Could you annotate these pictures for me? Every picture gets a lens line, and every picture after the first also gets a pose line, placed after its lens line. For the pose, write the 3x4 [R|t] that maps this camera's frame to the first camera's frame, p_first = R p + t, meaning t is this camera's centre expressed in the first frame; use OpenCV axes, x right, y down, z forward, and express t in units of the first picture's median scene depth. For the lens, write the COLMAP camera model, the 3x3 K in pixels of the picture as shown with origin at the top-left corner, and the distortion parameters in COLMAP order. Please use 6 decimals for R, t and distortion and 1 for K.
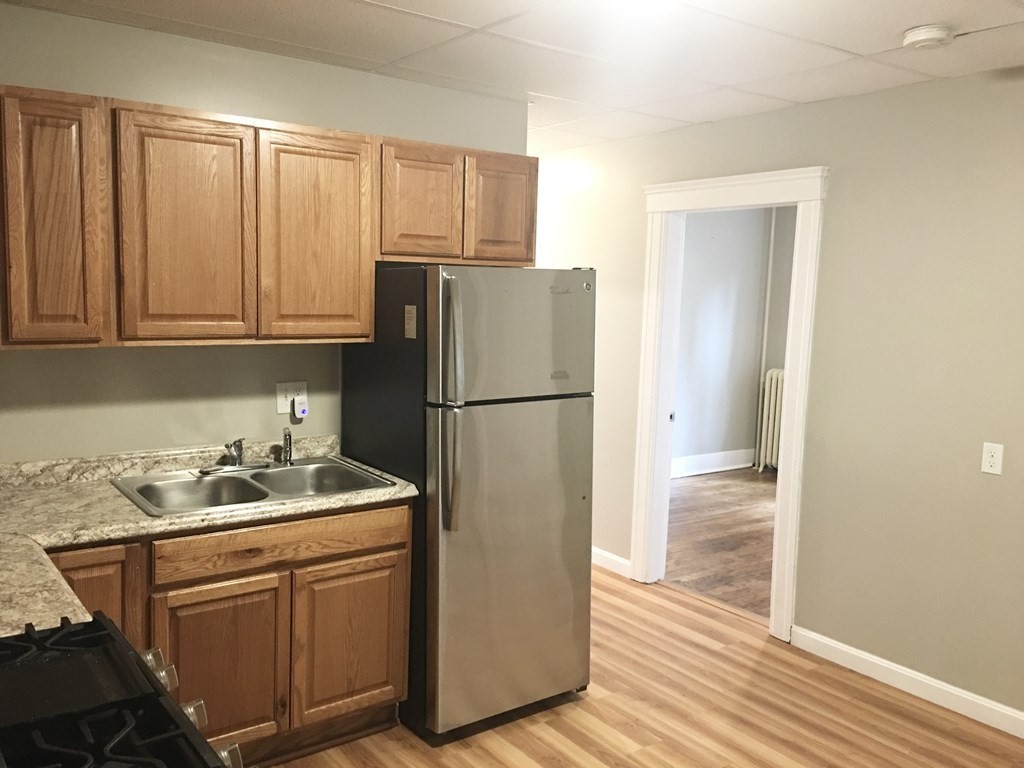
lens RADIAL K [[880.2, 0, 510.0], [0, 880.2, 384.0], [0, 0, 1]] dist [0.069095, -0.016369]
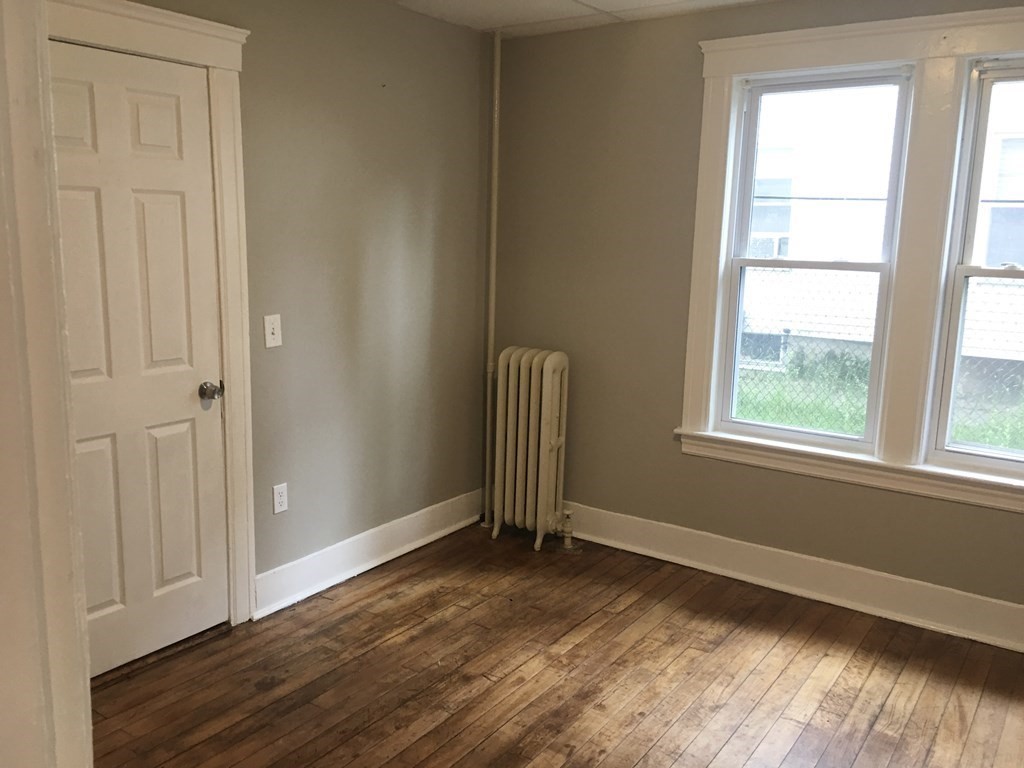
lens RADIAL K [[880.2, 0, 512.2], [0, 880.2, 378.5], [0, 0, 1]] dist [0.069095, -0.016369]
pose [[0.944966, -0.067699, 0.320089, 0.142887], [0.045911, 0.996115, 0.075141, -0.042555], [-0.323932, -0.056310, 0.944403, 0.557575]]
